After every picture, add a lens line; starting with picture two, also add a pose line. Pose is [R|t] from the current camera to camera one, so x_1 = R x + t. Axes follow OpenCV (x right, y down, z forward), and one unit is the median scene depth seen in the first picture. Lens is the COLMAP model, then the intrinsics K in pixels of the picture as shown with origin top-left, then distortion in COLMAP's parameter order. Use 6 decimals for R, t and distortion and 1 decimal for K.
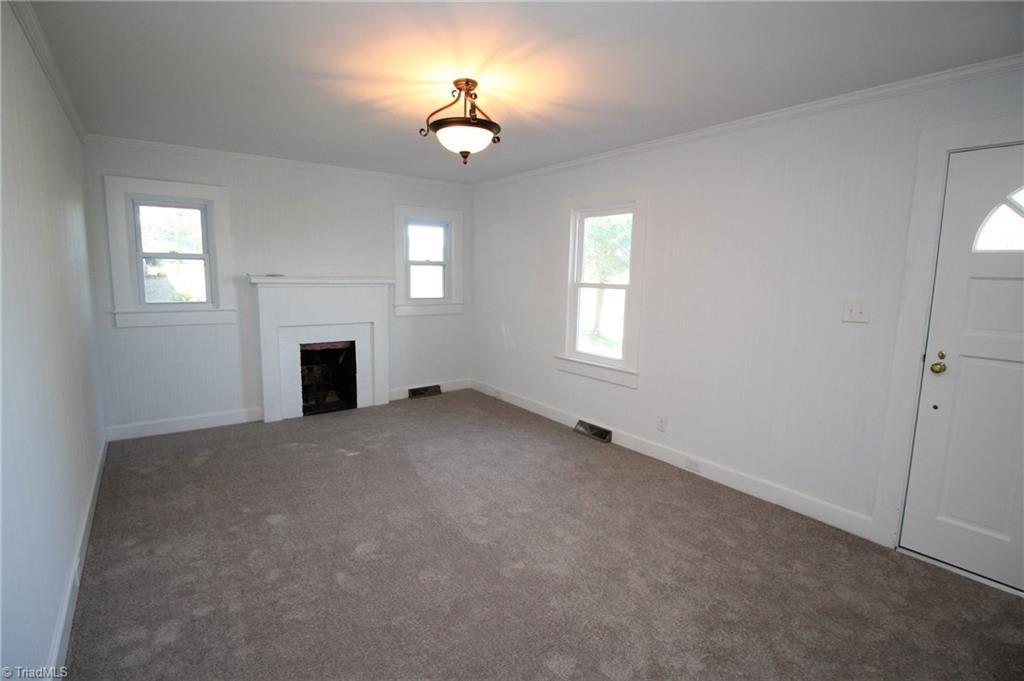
lens RADIAL K [[488.1, 0, 512.0], [0, 488.1, 340.5], [0, 0, 1]] dist [-0.011257, -0.000358]
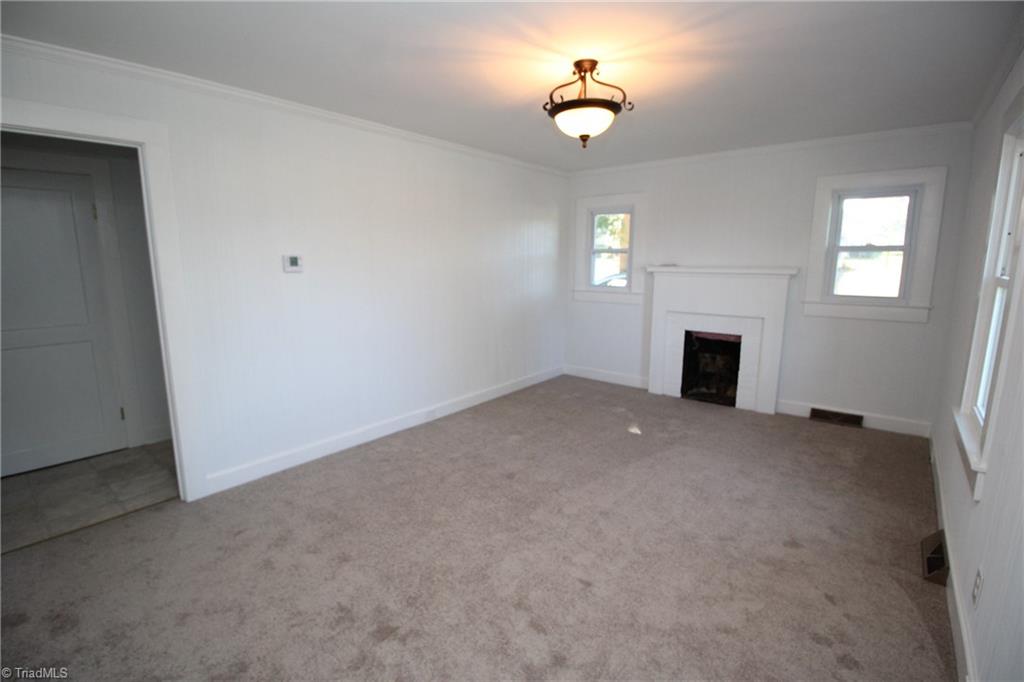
lens RADIAL K [[478.6, 0, 507.4], [0, 478.6, 334.5], [0, 0, 1]] dist [0.002431, -0.016367]
pose [[0.242810, 0.135242, -0.960600, 0.450041], [-0.131616, 0.985670, 0.105503, -0.039293], [0.961104, 0.100813, 0.257131, 0.338105]]
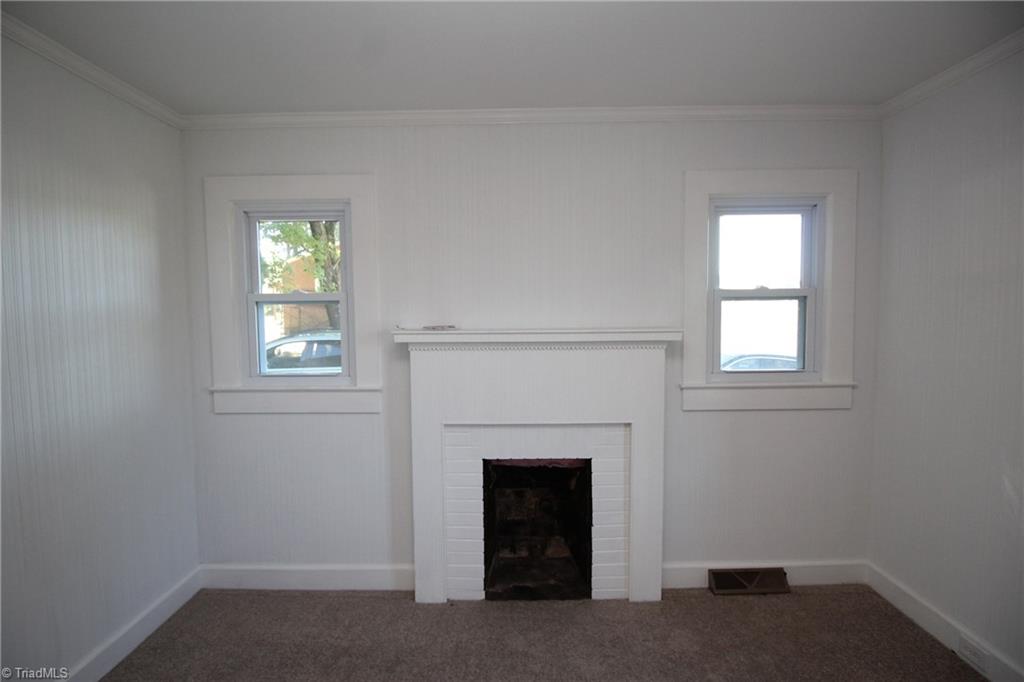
lens RADIAL K [[484.7, 0, 508.5], [0, 484.7, 340.1], [0, 0, 1]] dist [0.002616, 0.000294]
pose [[0.796155, 0.010559, -0.605001, -0.097613], [-0.059644, 0.996348, -0.061099, -0.083593], [0.602147, 0.084729, 0.793877, 0.562156]]
